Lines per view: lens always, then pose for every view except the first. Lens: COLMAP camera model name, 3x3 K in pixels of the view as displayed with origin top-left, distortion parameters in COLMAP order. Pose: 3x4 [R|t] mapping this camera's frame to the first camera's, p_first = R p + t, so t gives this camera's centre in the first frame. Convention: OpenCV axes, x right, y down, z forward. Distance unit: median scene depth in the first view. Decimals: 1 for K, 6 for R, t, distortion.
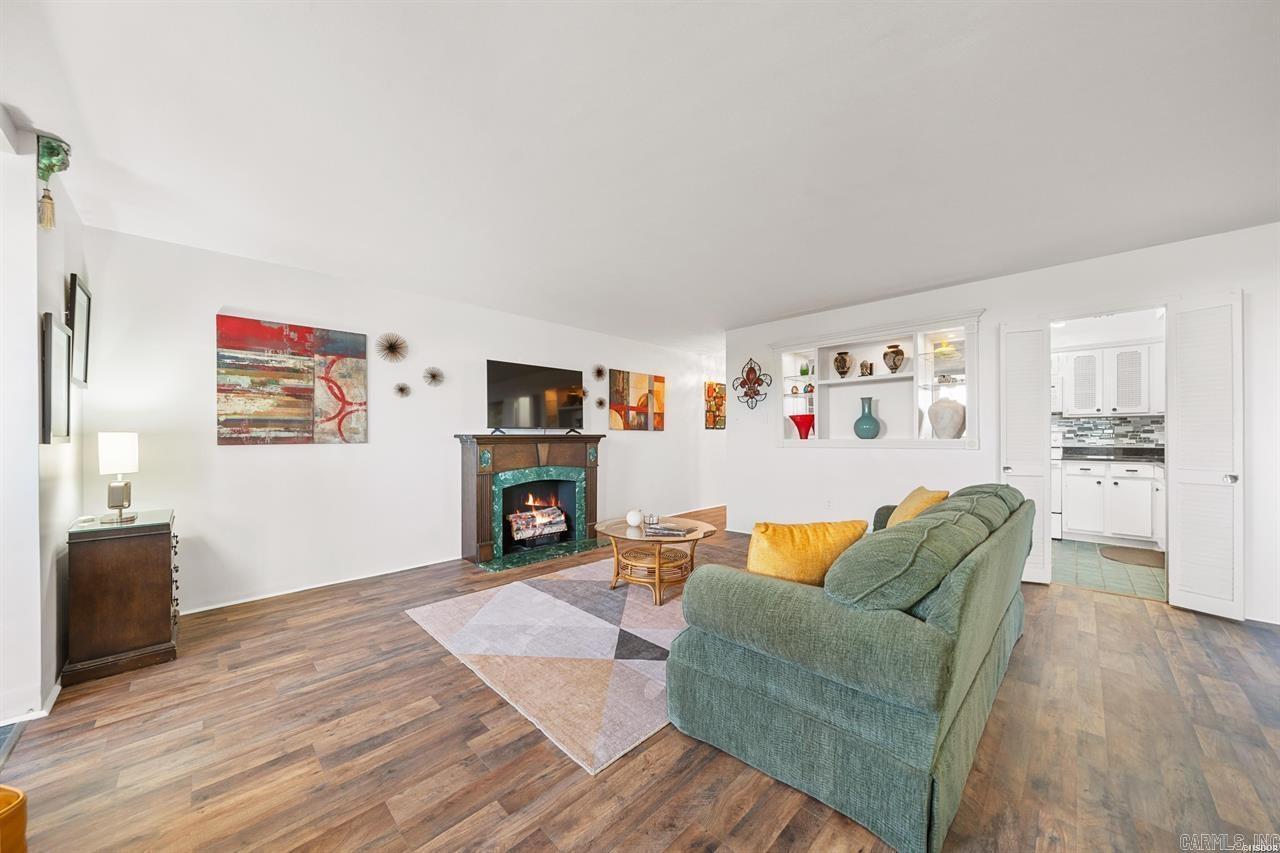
lens RADIAL K [[435.6, 0, 637.6], [0, 435.6, 433.3], [0, 0, 1]] dist [0.001354, 0.000509]
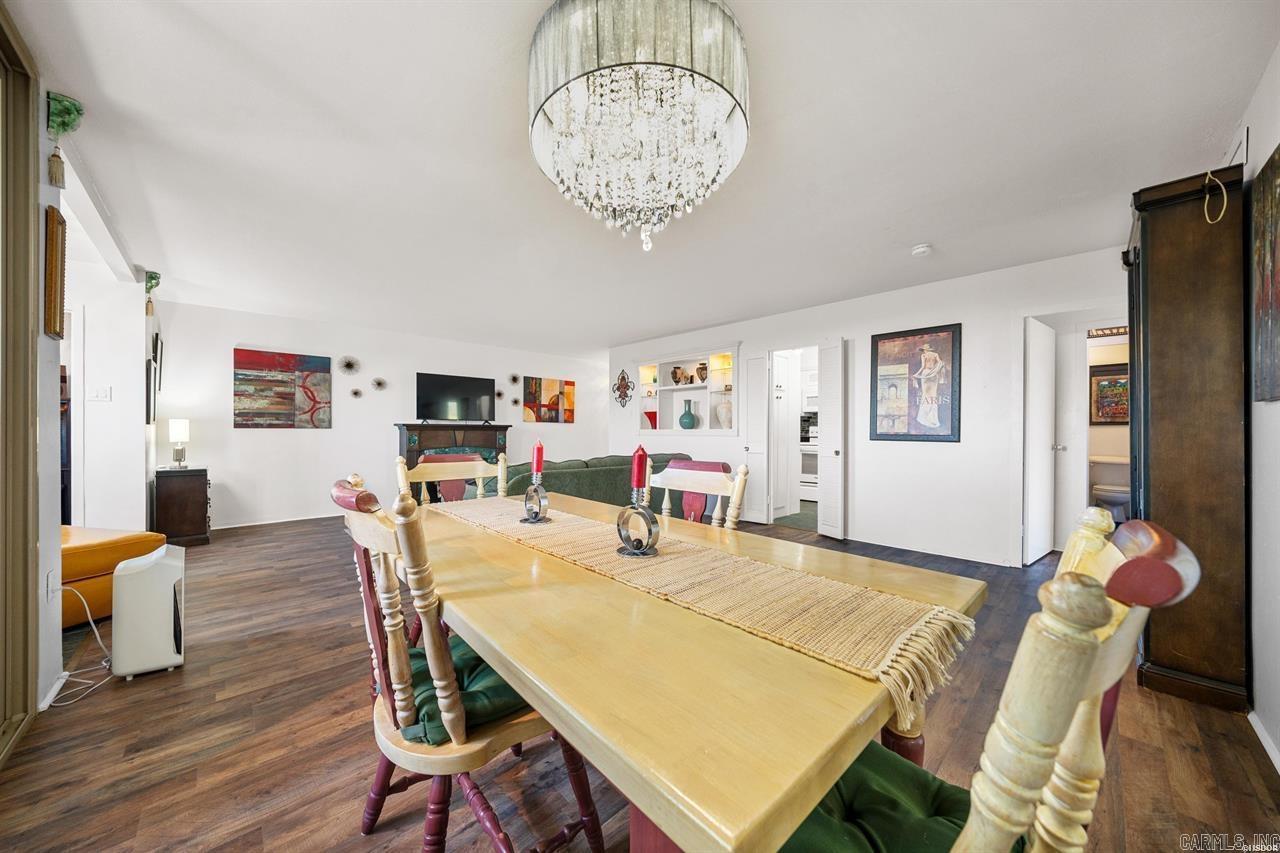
lens RADIAL K [[435.6, 0, 642.6], [0, 435.6, 427.6], [0, 0, 1]] dist [0.001354, 0.000509]
pose [[0.999660, 0.007811, -0.024871, 0.479420], [-0.007826, 0.999969, -0.000540, 0.011064], [0.024866, 0.000734, 0.999691, -0.469511]]
